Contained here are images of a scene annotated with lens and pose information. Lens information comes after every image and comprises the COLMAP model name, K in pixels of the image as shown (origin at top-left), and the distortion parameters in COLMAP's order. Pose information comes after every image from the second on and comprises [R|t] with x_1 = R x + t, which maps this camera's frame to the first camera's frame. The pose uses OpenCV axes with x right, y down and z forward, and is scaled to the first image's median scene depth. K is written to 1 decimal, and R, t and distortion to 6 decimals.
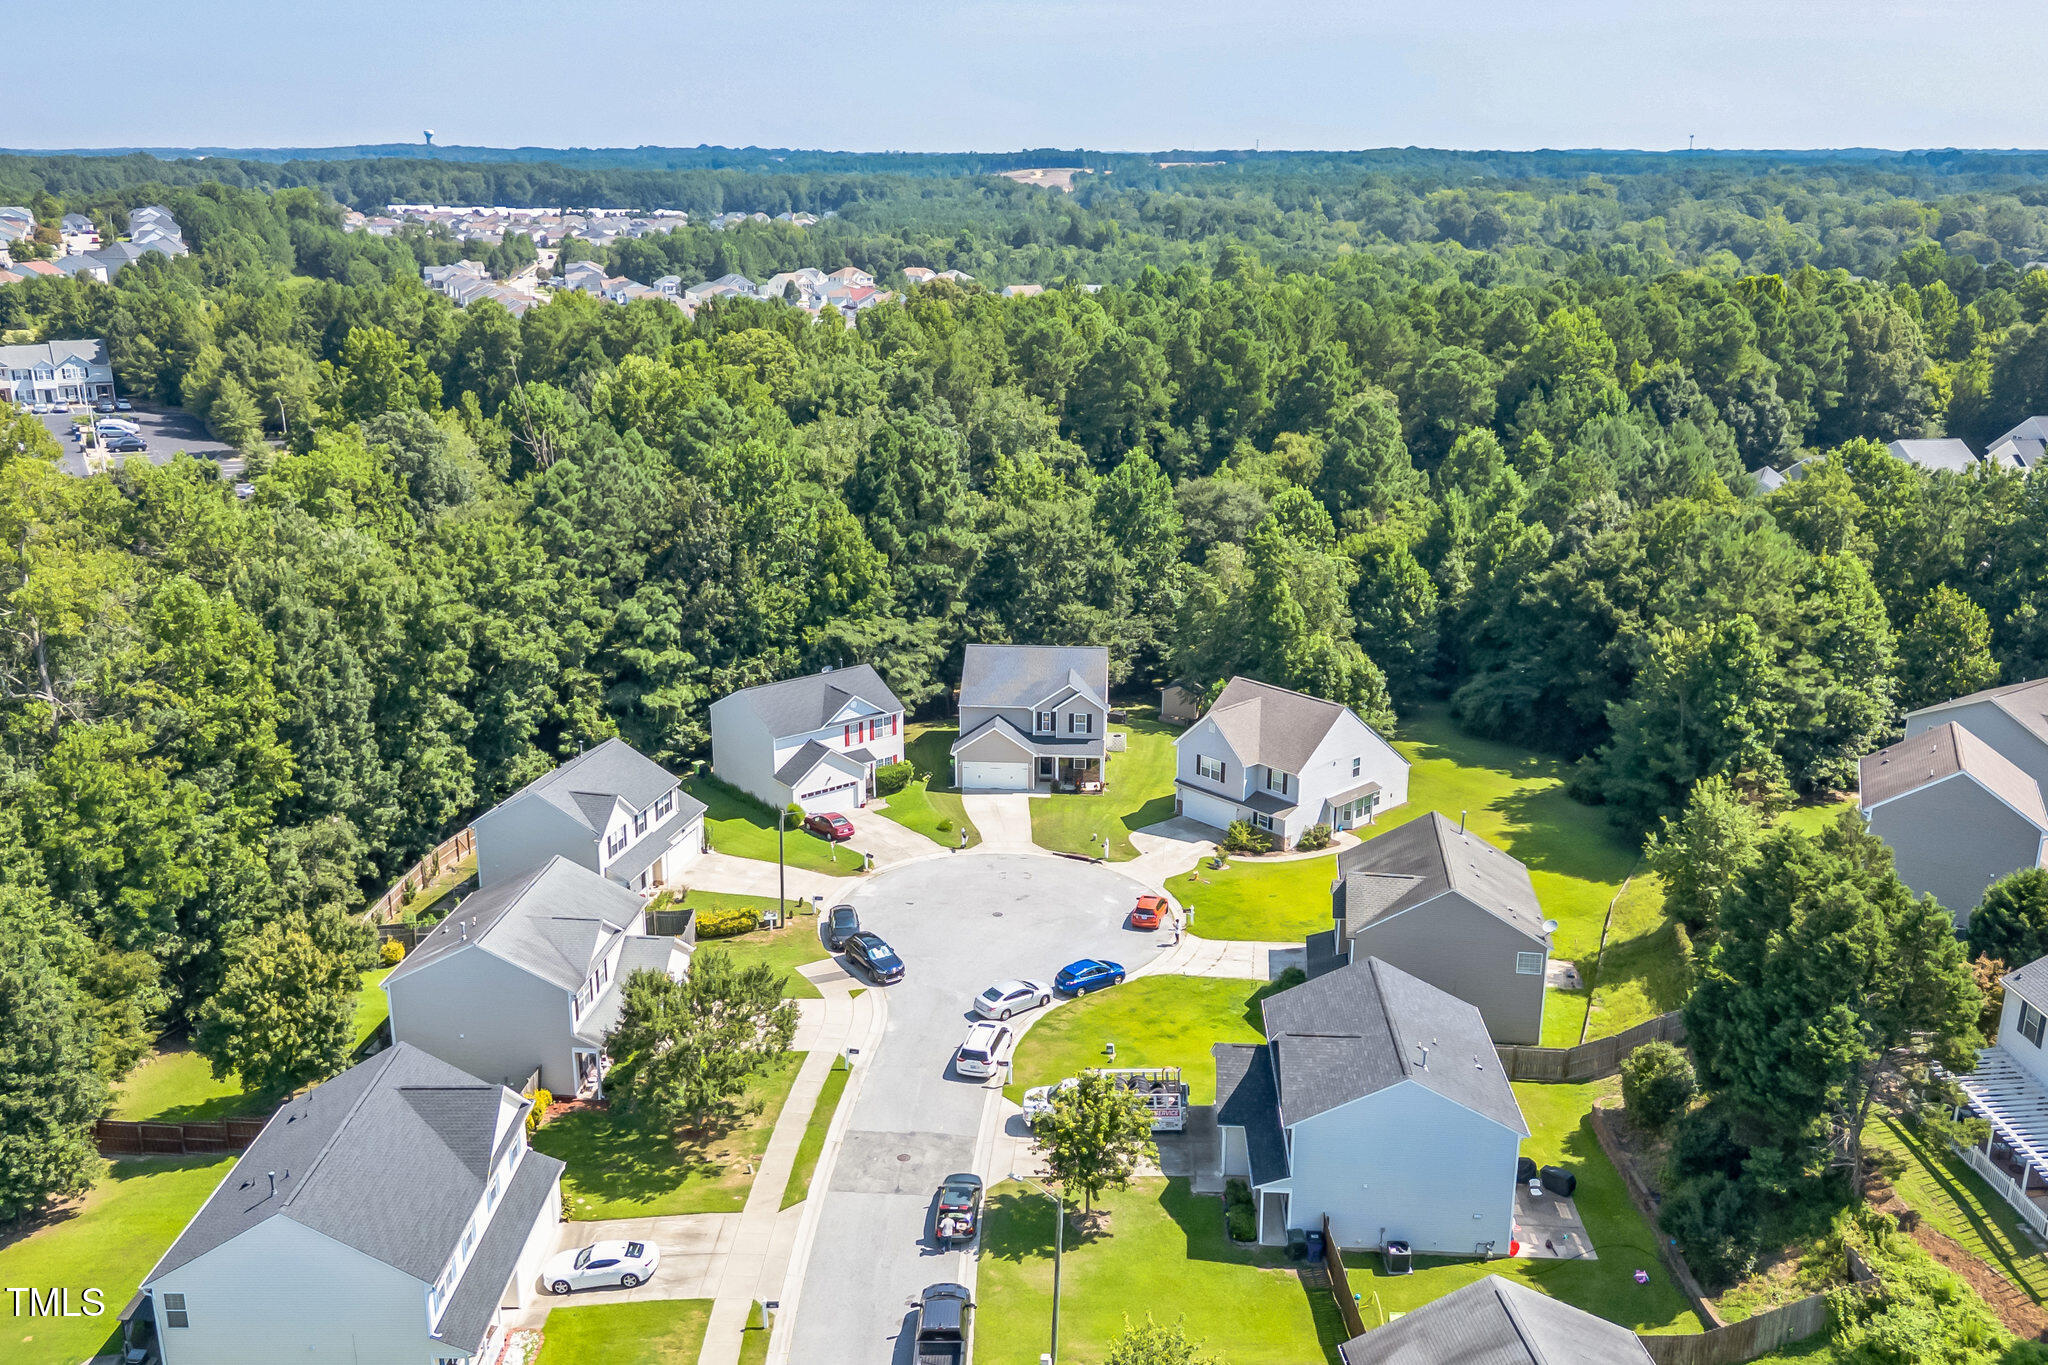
lens RADIAL K [[1703.7, 0, 1028.5], [0, 1703.7, 713.4], [0, 0, 1]] dist [0.049011, -0.007396]
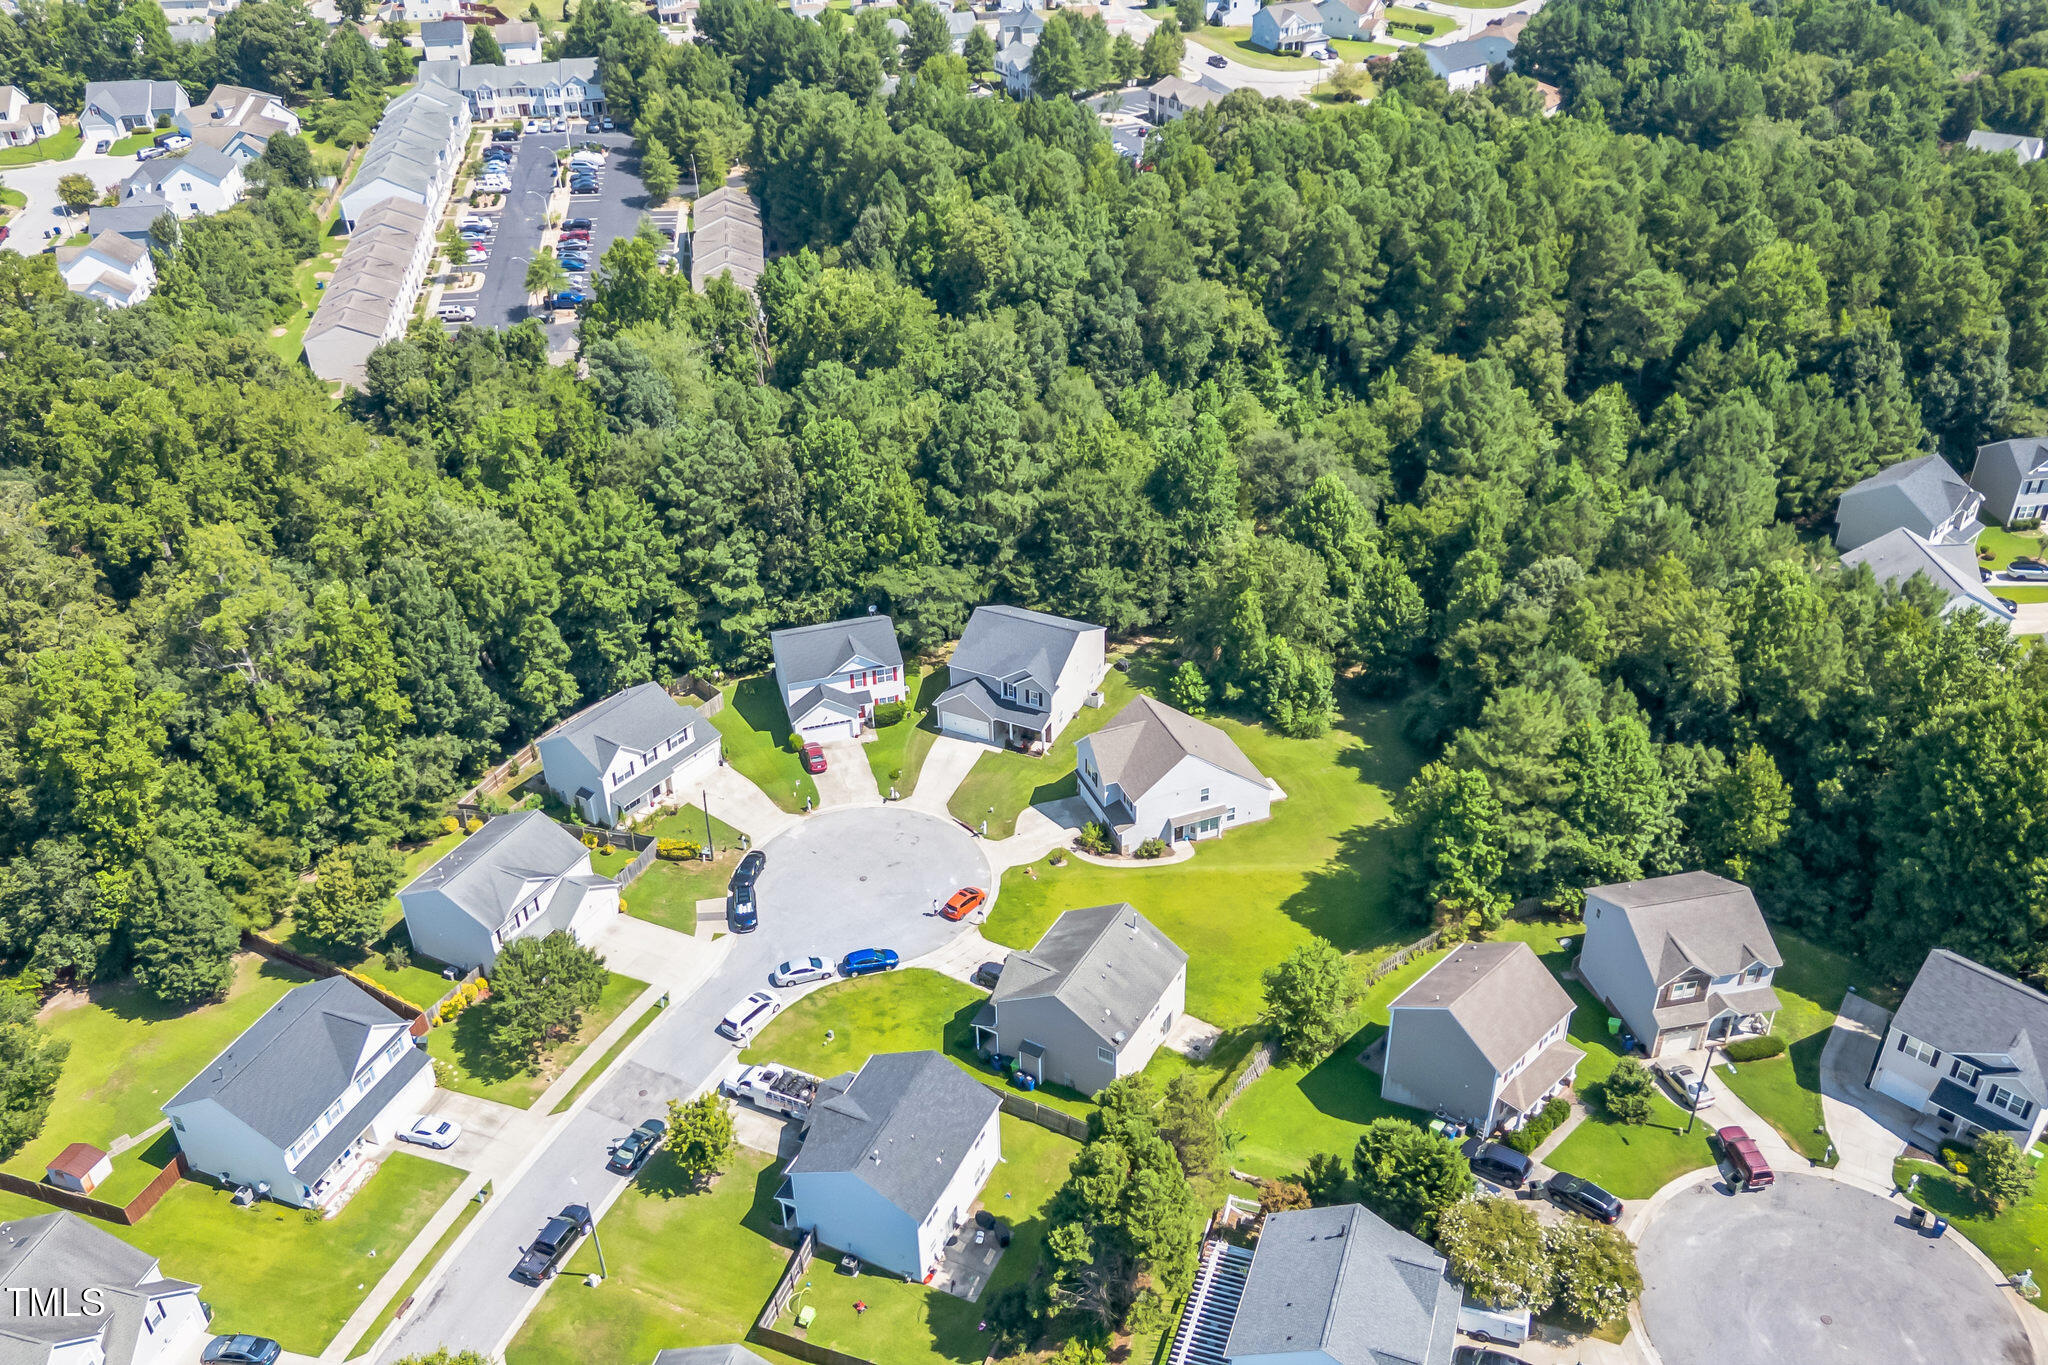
lens RADIAL K [[1701.9, 0, 1024.0], [0, 1701.9, 682.5], [0, 0, 1]] dist [0.098198, -0.128972]
pose [[0.926881, 0.183912, -0.327212, 0.421669], [-0.092684, 0.956886, 0.275281, -0.340993], [0.363732, -0.224825, 0.903965, -0.119440]]
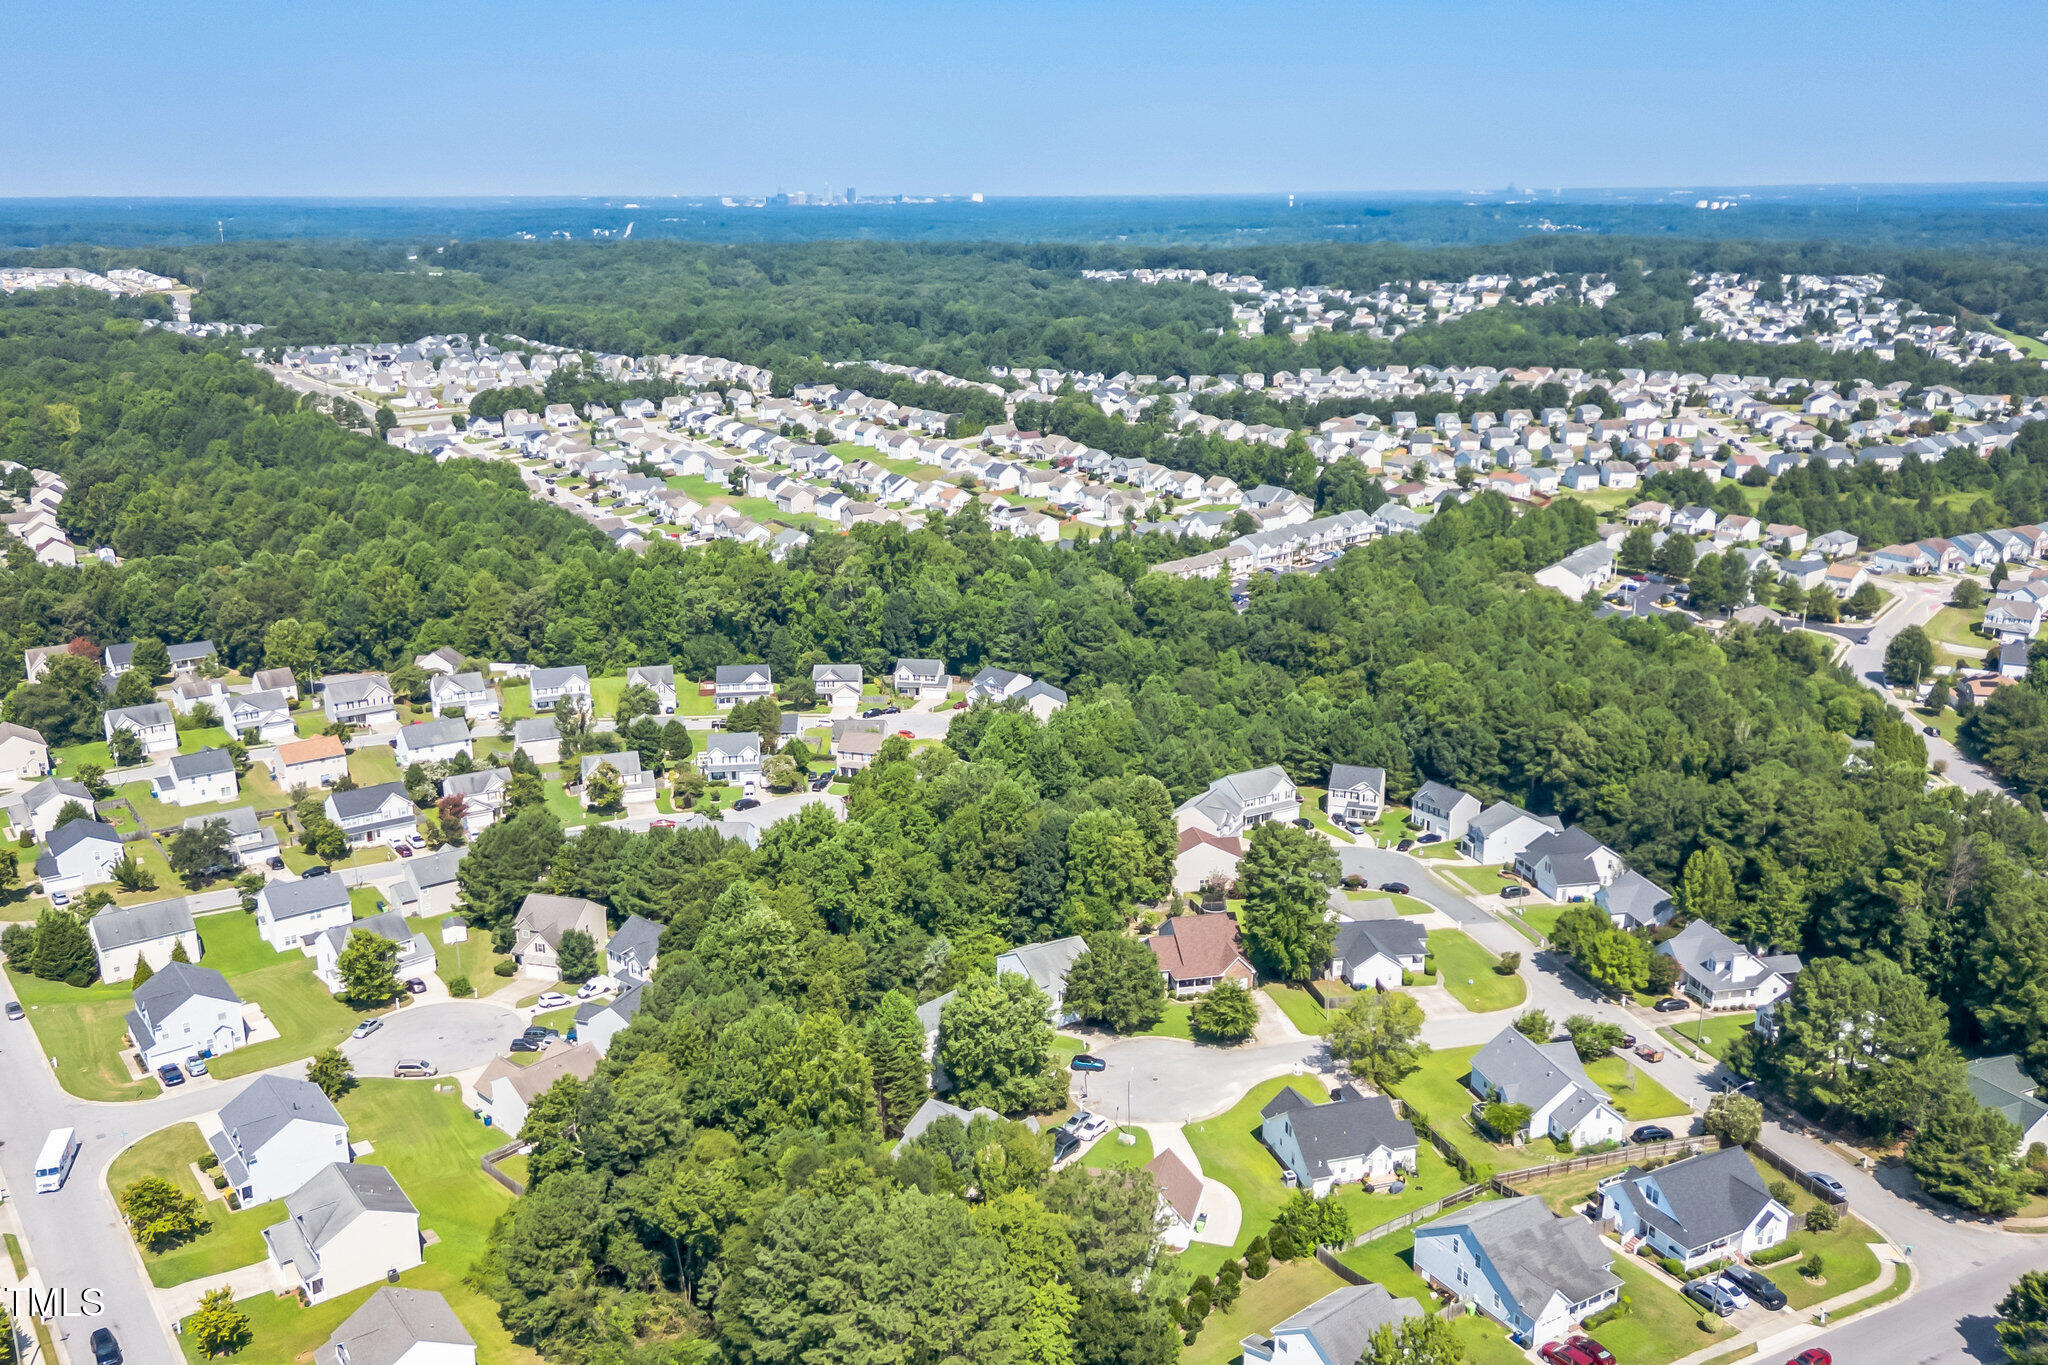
lens RADIAL K [[1701.9, 0, 1024.0], [0, 1701.9, 682.5], [0, 0, 1]] dist [0.098198, -0.128972]
pose [[0.101410, 0.271460, -0.957092, 2.873749], [-0.299968, 0.925621, 0.230750, -0.733102], [0.948544, 0.263697, 0.175296, 0.468530]]
